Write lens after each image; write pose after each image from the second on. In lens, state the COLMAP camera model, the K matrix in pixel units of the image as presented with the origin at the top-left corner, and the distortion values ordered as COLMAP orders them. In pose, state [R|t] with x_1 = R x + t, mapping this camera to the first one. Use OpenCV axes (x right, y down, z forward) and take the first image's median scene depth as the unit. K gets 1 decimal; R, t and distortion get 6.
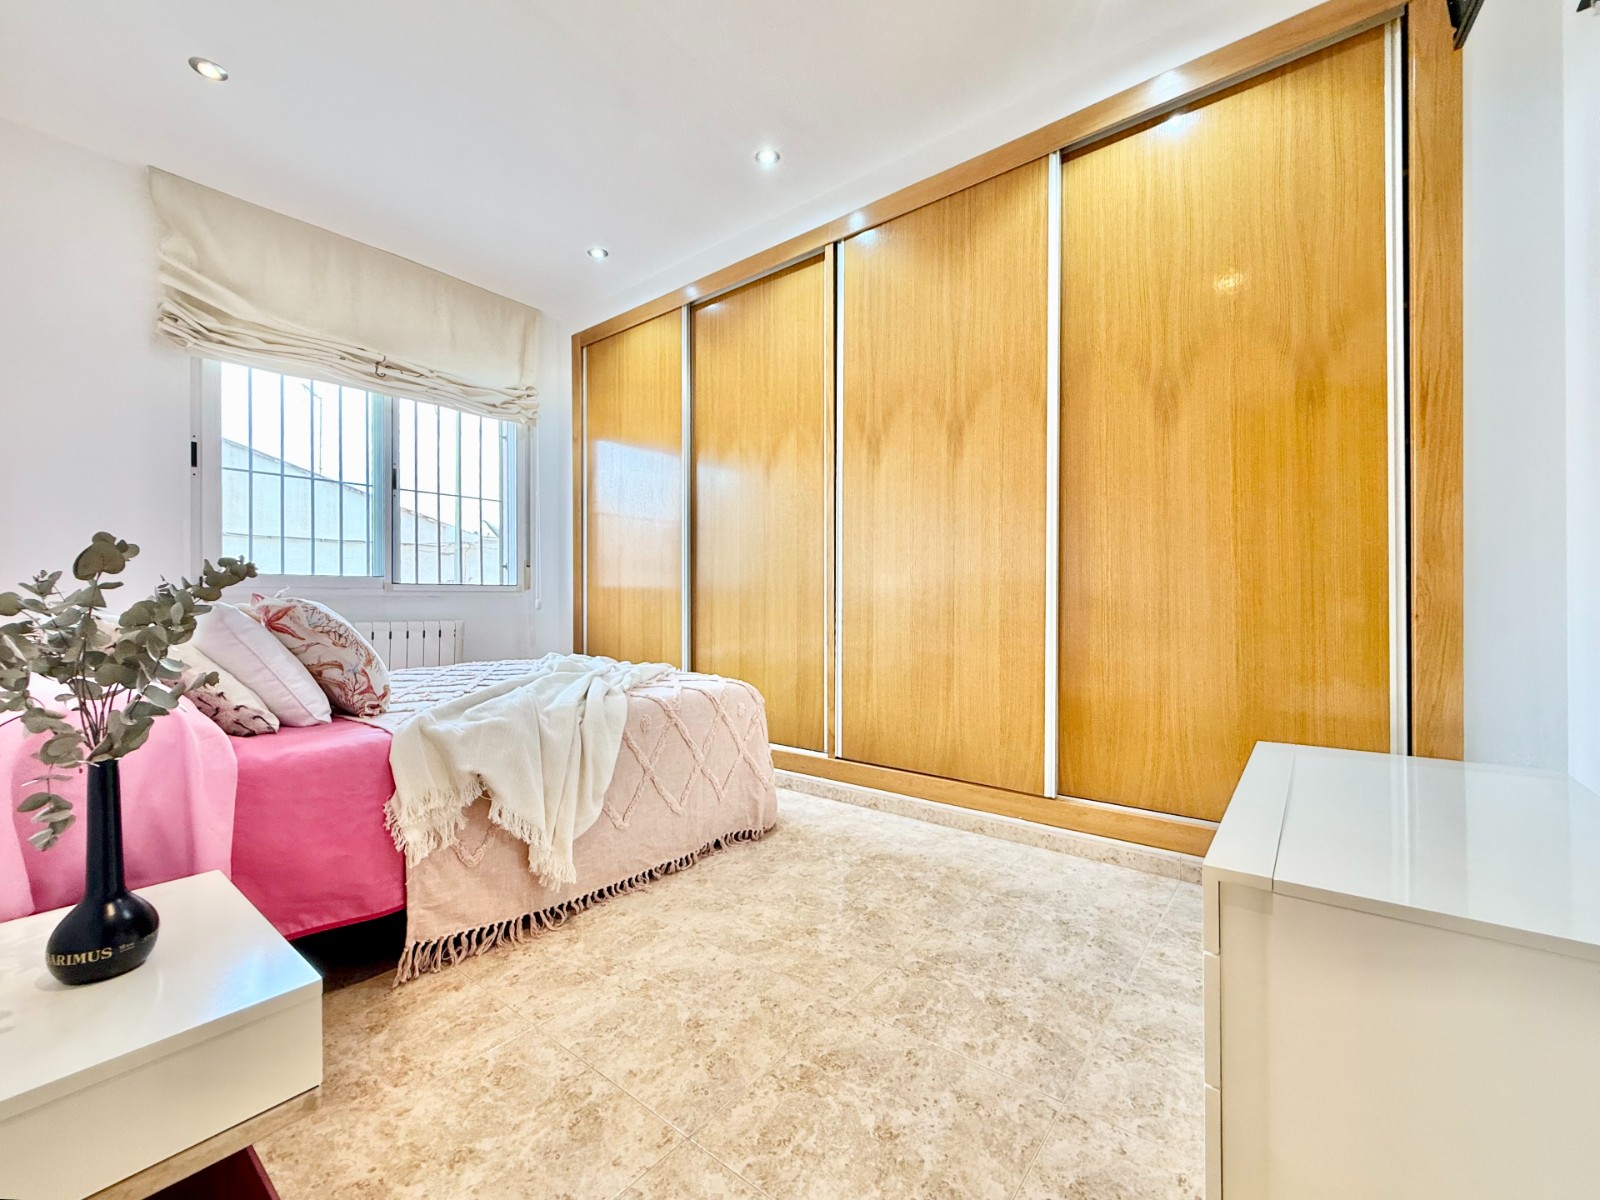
lens RADIAL K [[641.9, 0, 751.1], [0, 641.9, 595.9], [0, 0, 1]] dist [0.001040, -0.001143]
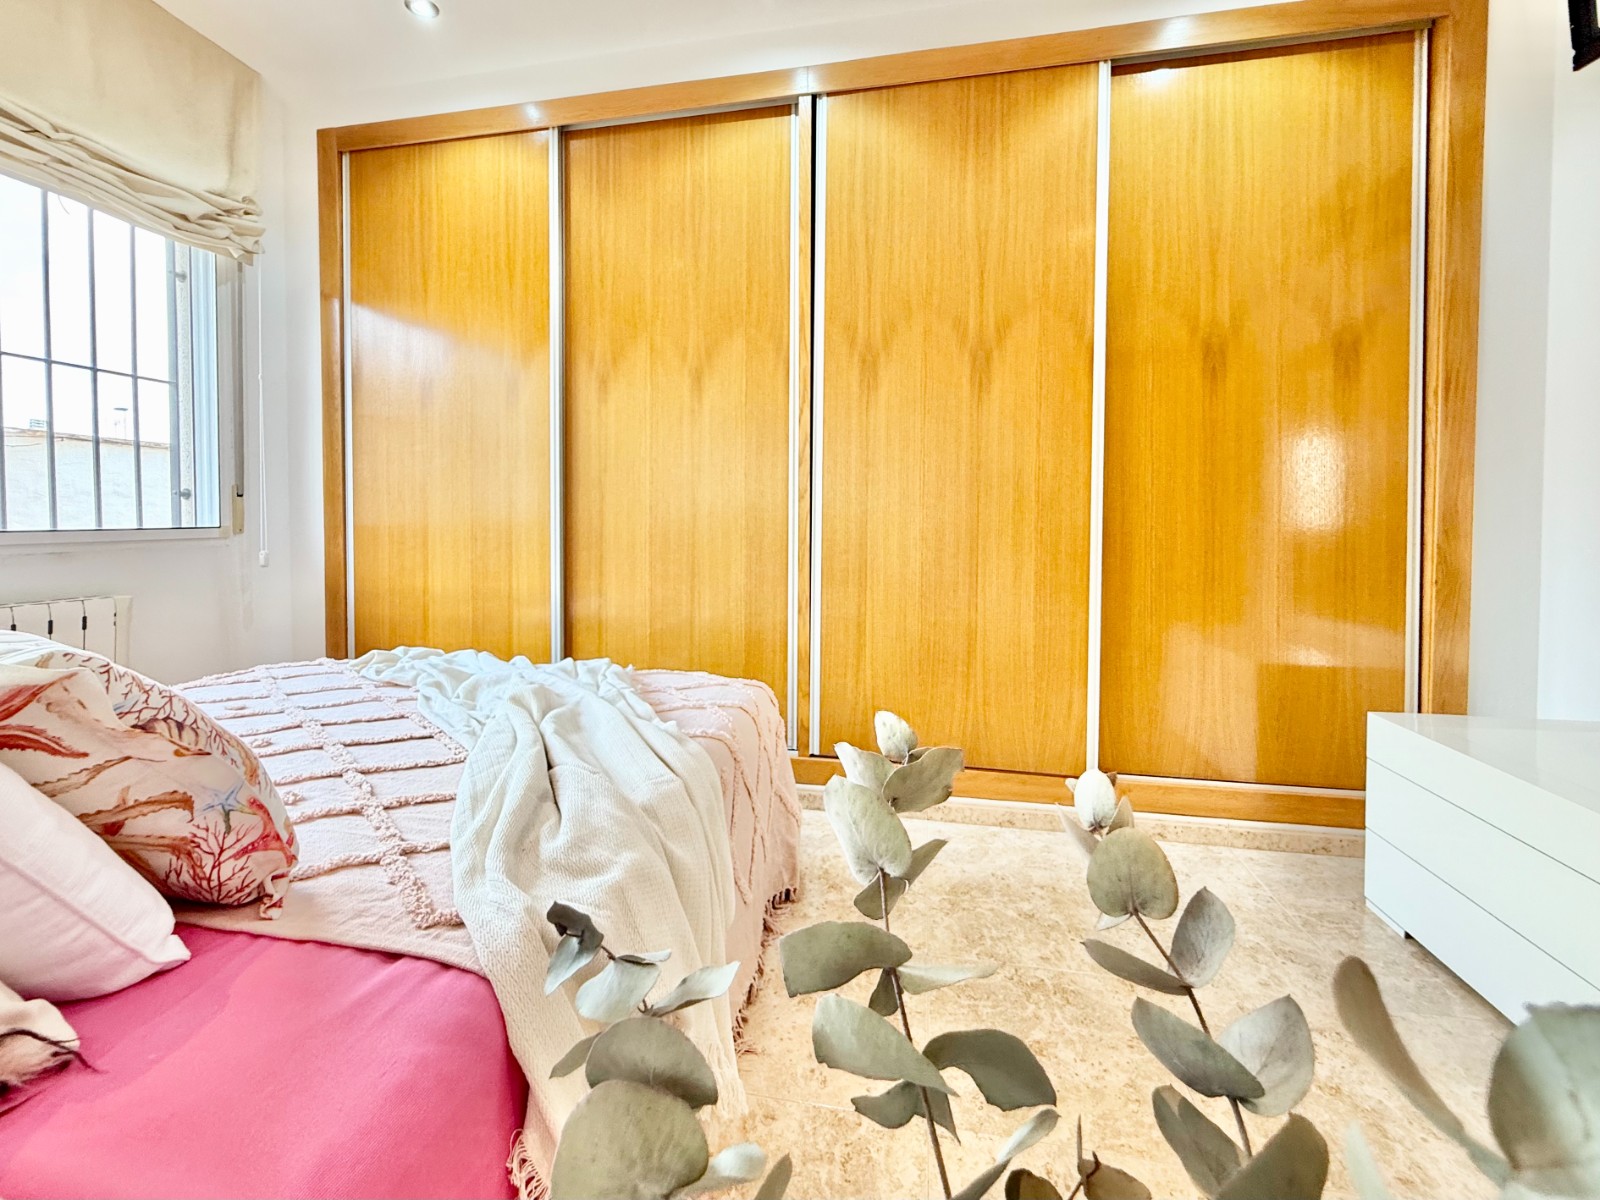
lens RADIAL K [[706.1, 0, 801.6], [0, 706.1, 537.3], [0, 0, 1]] dist [-0.000501, 0.000041]
pose [[0.886064, -0.006938, 0.463512, -0.345245], [-0.005570, 0.999656, 0.025610, -0.048747], [-0.463530, -0.025274, 0.885721, 0.296269]]
